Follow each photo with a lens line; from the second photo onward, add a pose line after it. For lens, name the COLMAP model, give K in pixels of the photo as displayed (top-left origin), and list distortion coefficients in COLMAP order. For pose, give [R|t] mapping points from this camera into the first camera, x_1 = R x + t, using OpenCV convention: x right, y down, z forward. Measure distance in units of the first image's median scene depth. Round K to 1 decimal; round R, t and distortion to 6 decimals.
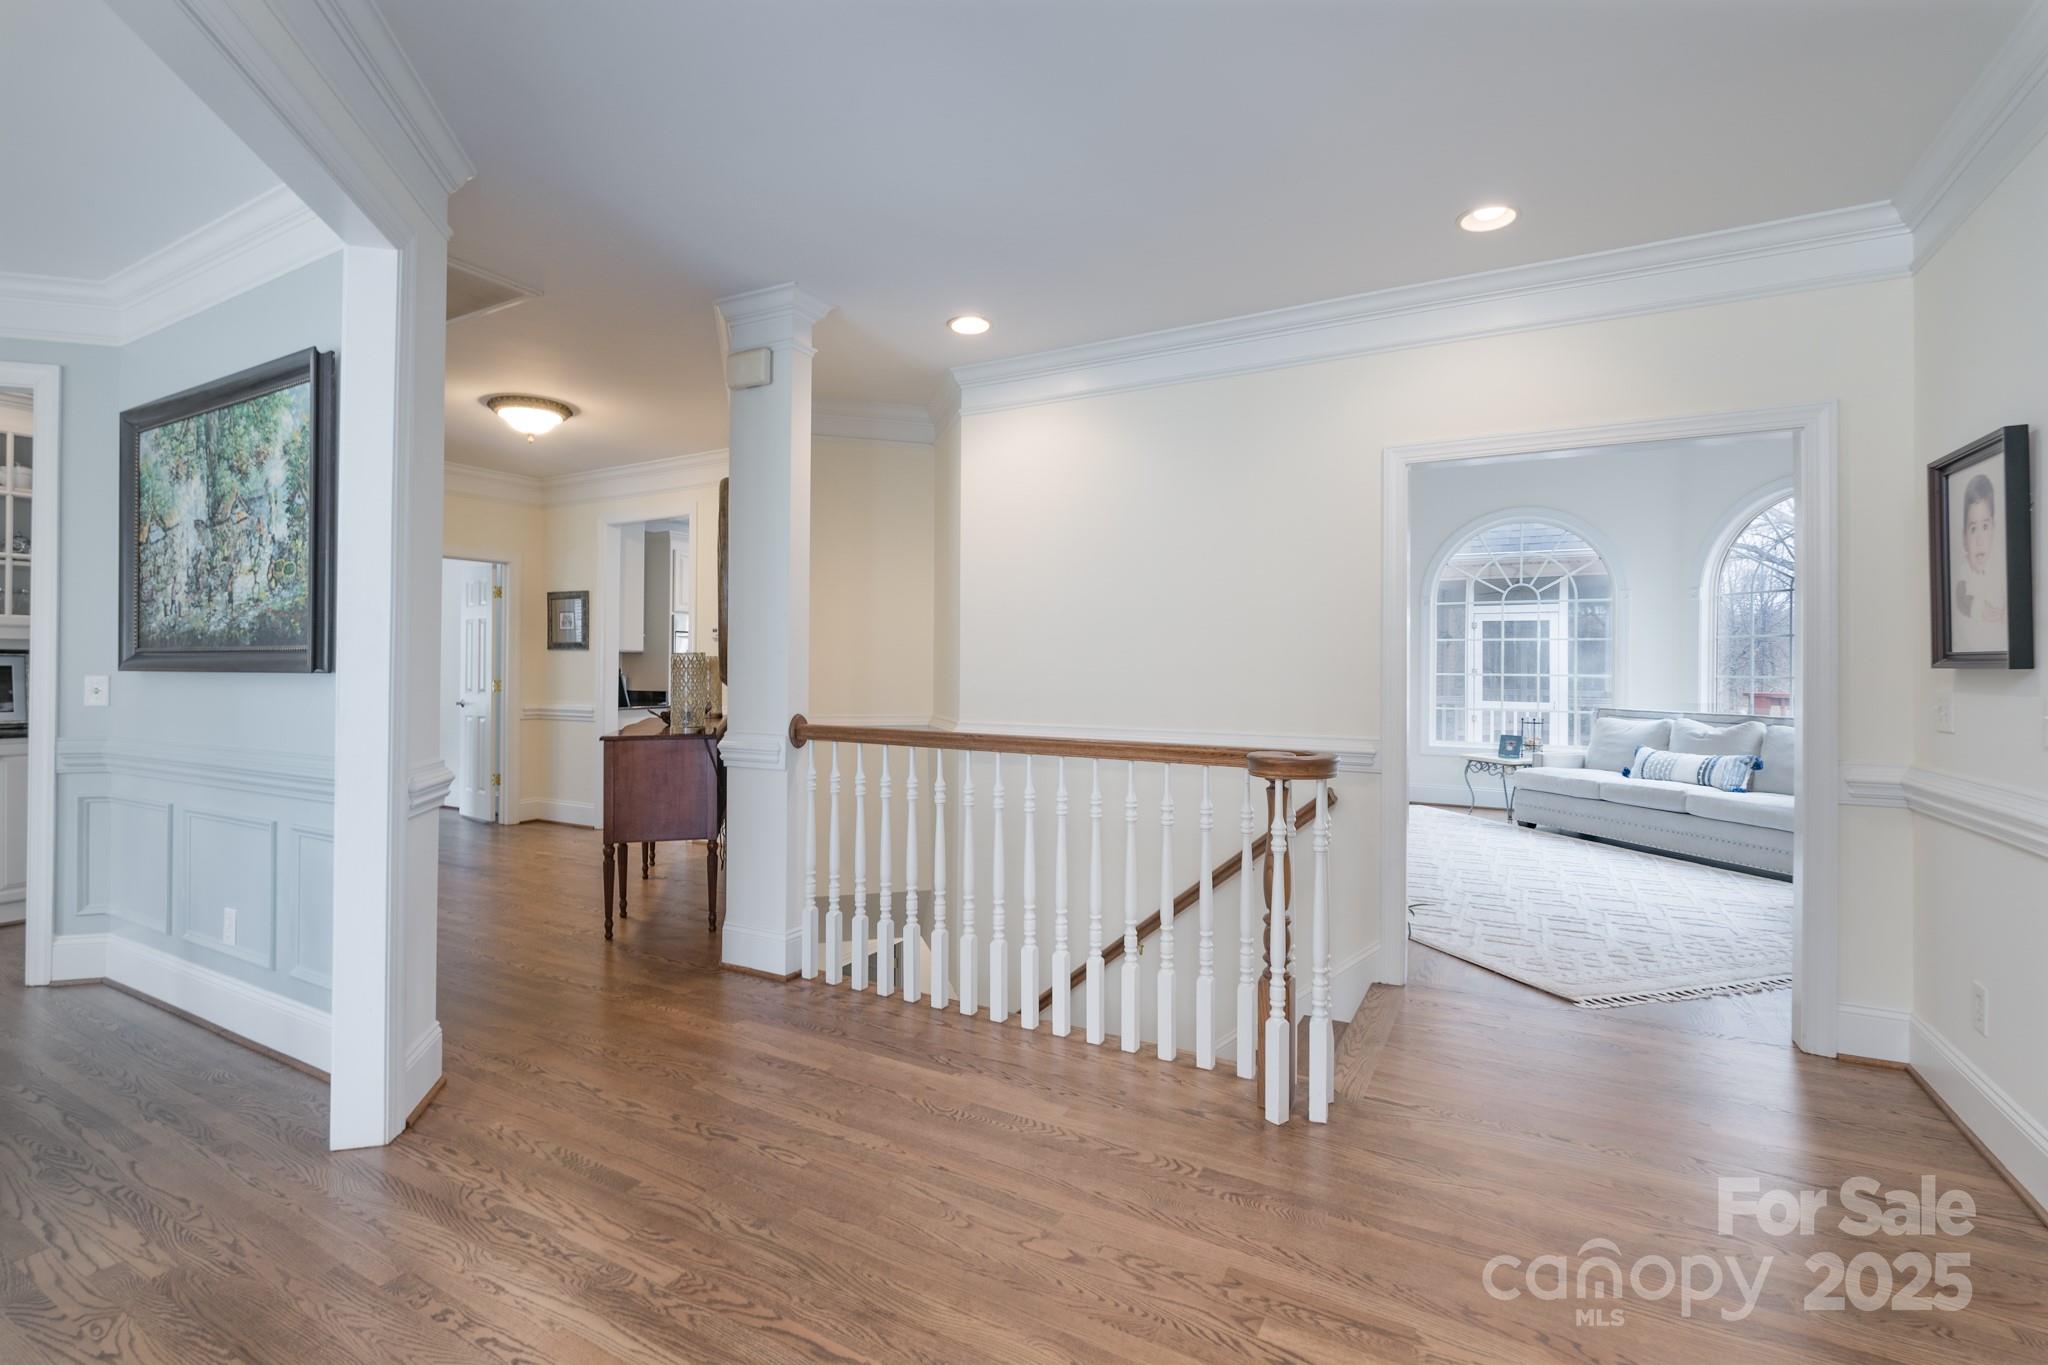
lens RADIAL K [[924.4, 0, 1014.3], [0, 924.4, 663.0], [0, 0, 1]] dist [-0.004703, 0.000676]
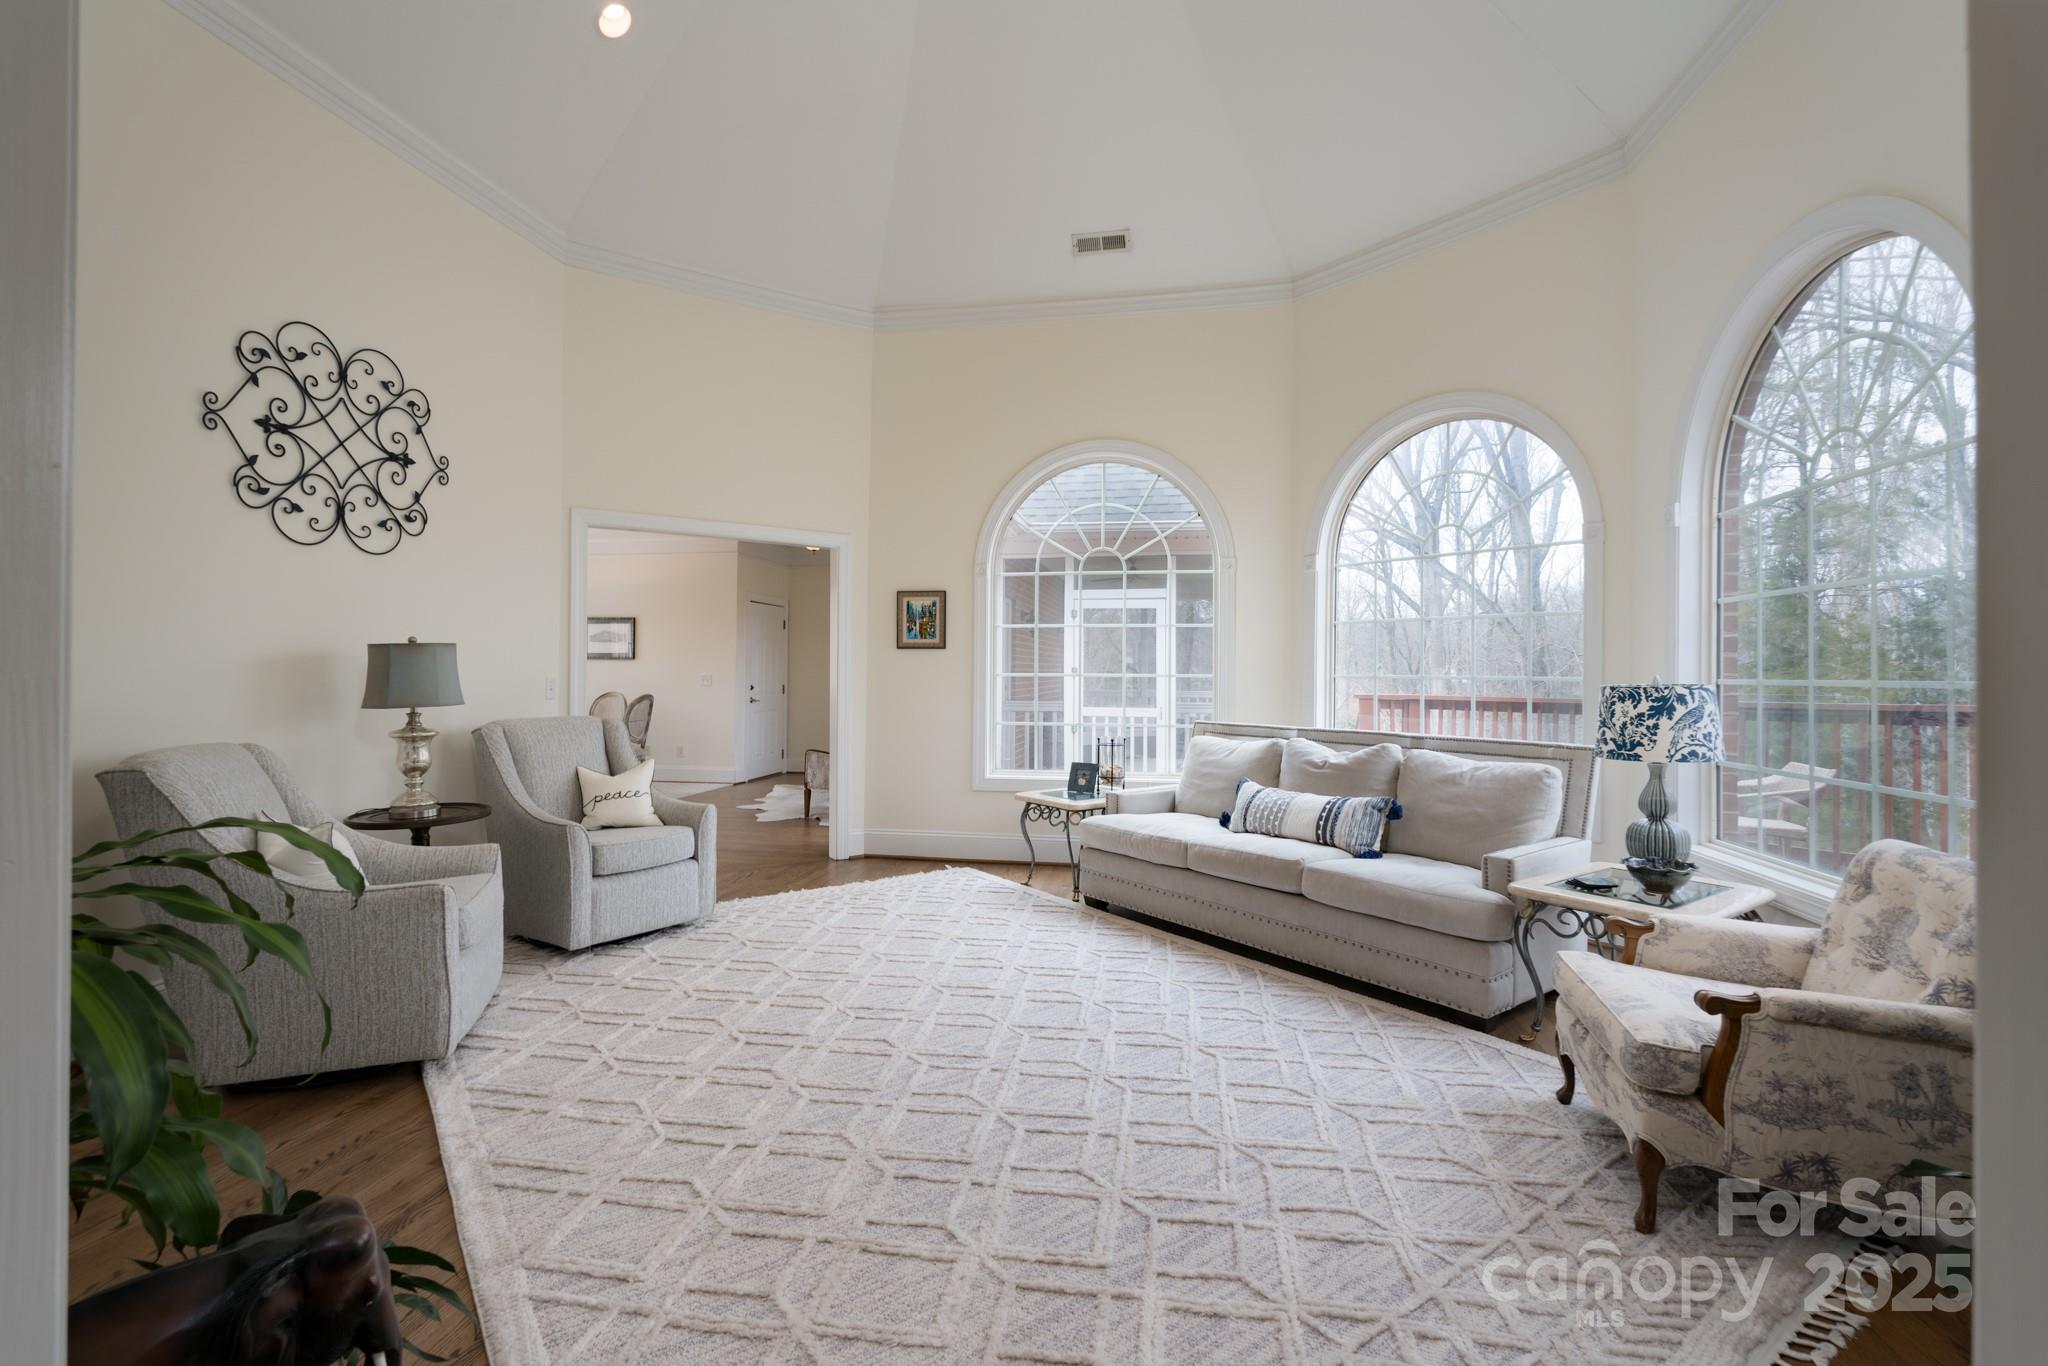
lens RADIAL K [[924.4, 0, 1022.6], [0, 924.4, 675.0], [0, 0, 1]] dist [-0.004703, 0.000676]
pose [[0.939485, -0.005834, 0.342539, 0.283245], [0.000793, 0.999889, 0.014853, 0.002626], [-0.342588, -0.013683, 0.939386, 0.403594]]
